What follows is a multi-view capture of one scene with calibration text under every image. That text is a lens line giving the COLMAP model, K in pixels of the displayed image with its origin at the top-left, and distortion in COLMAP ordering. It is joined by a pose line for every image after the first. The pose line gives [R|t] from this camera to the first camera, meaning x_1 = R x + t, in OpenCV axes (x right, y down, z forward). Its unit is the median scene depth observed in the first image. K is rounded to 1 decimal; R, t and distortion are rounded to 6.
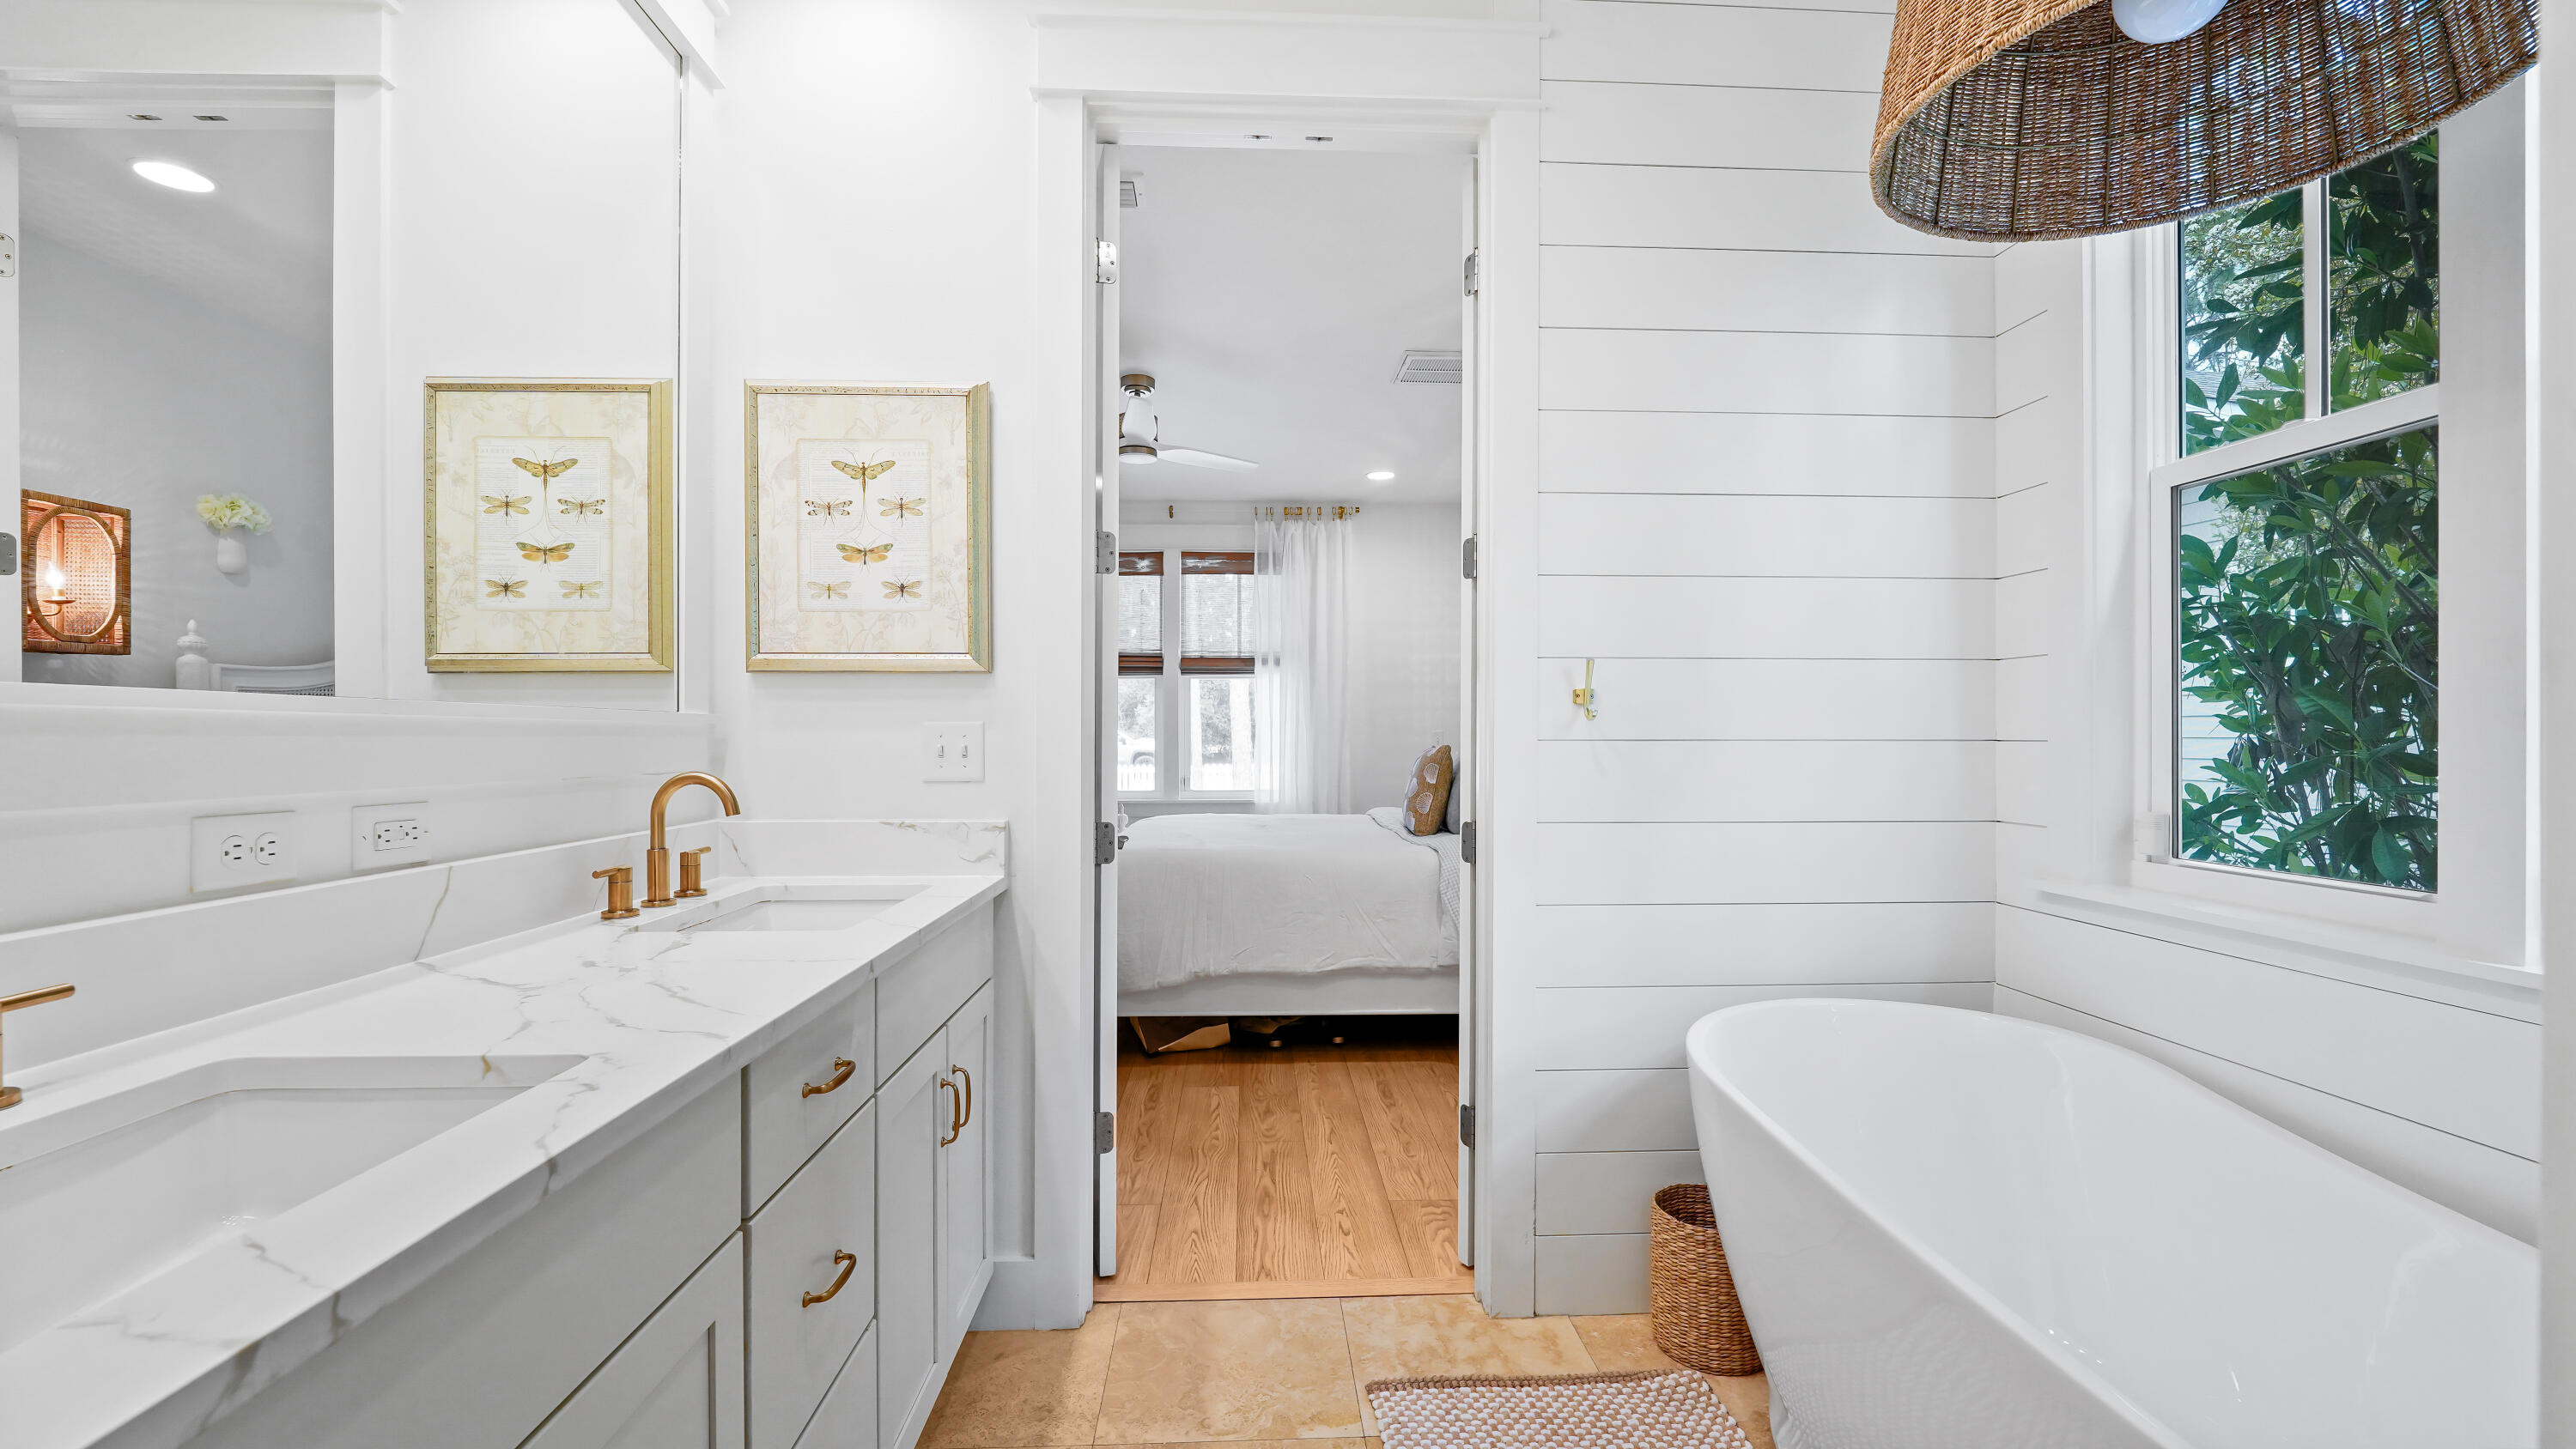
lens RADIAL K [[1072.5, 0, 1291.8], [0, 1072.5, 729.7], [0, 0, 1]] dist [0.001425, 0.000298]
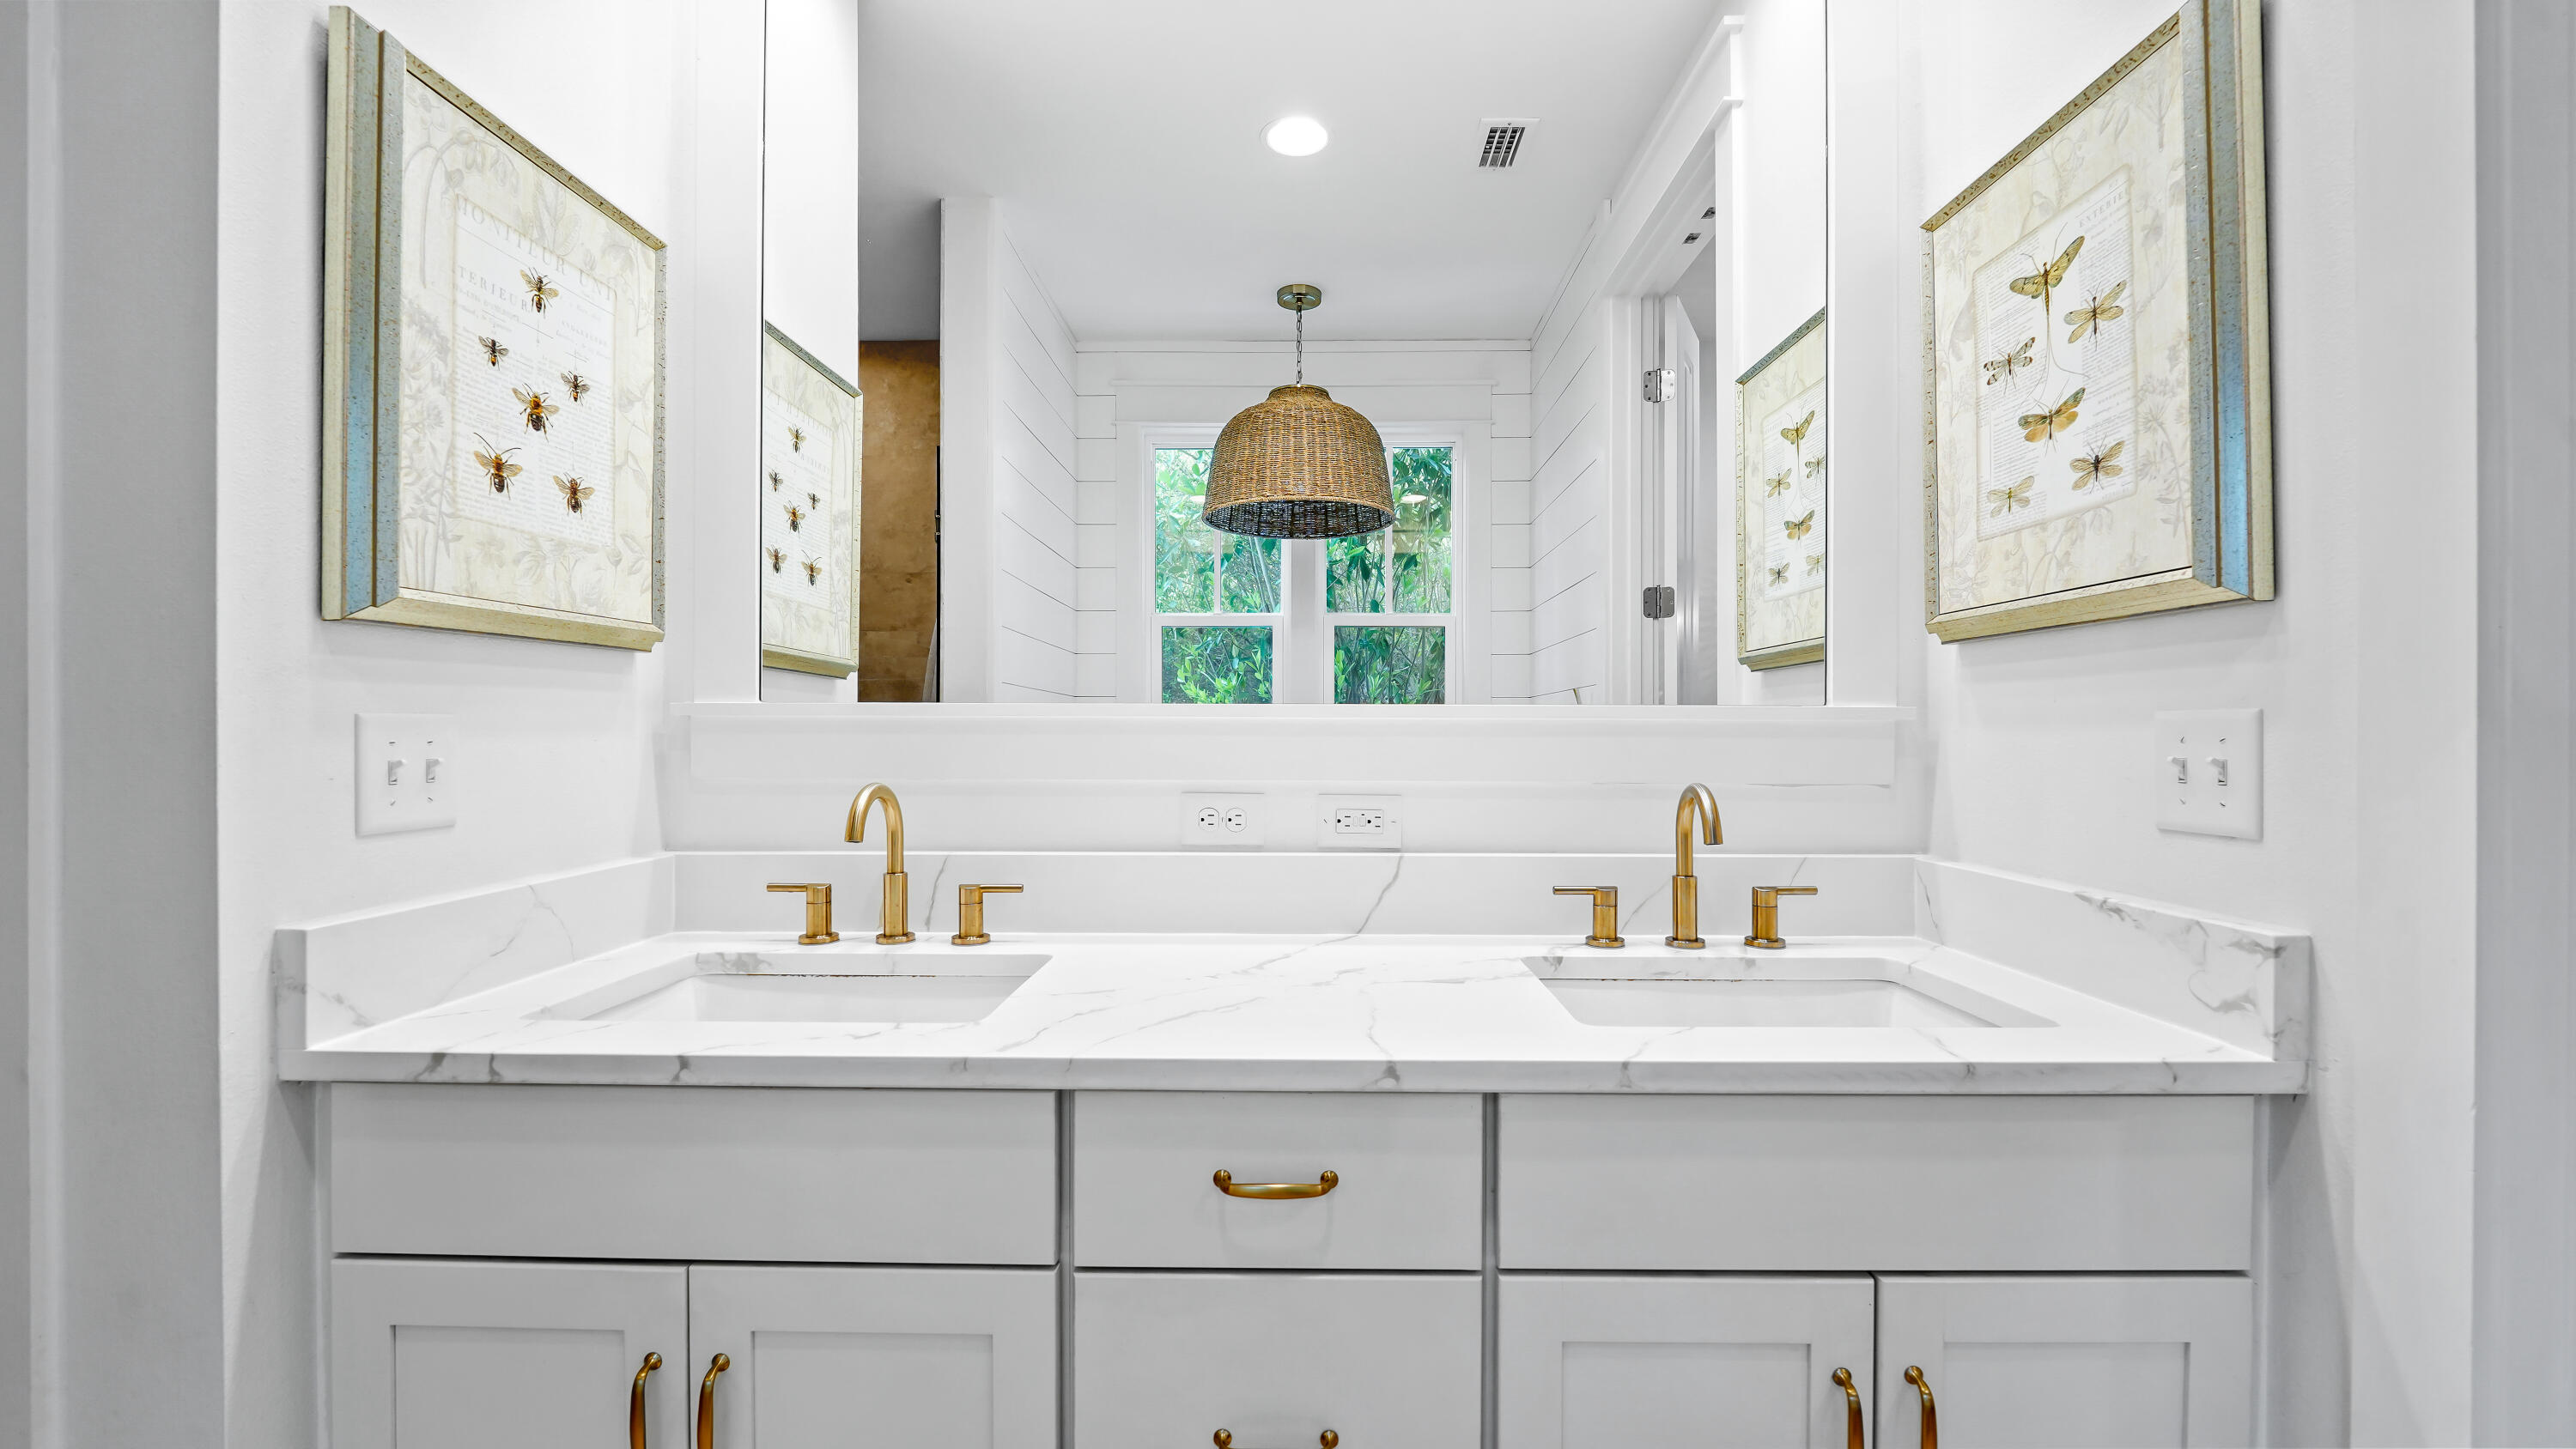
lens RADIAL K [[1057.6, 0, 1288.0], [0, 1057.6, 724.5], [0, 0, 1]] dist [0.000189, -0.007593]
pose [[-0.073298, -0.007025, -0.997285, 0.192828], [0.003182, 0.999968, -0.007278, 0.001123], [0.997305, -0.003707, -0.073273, 0.637702]]
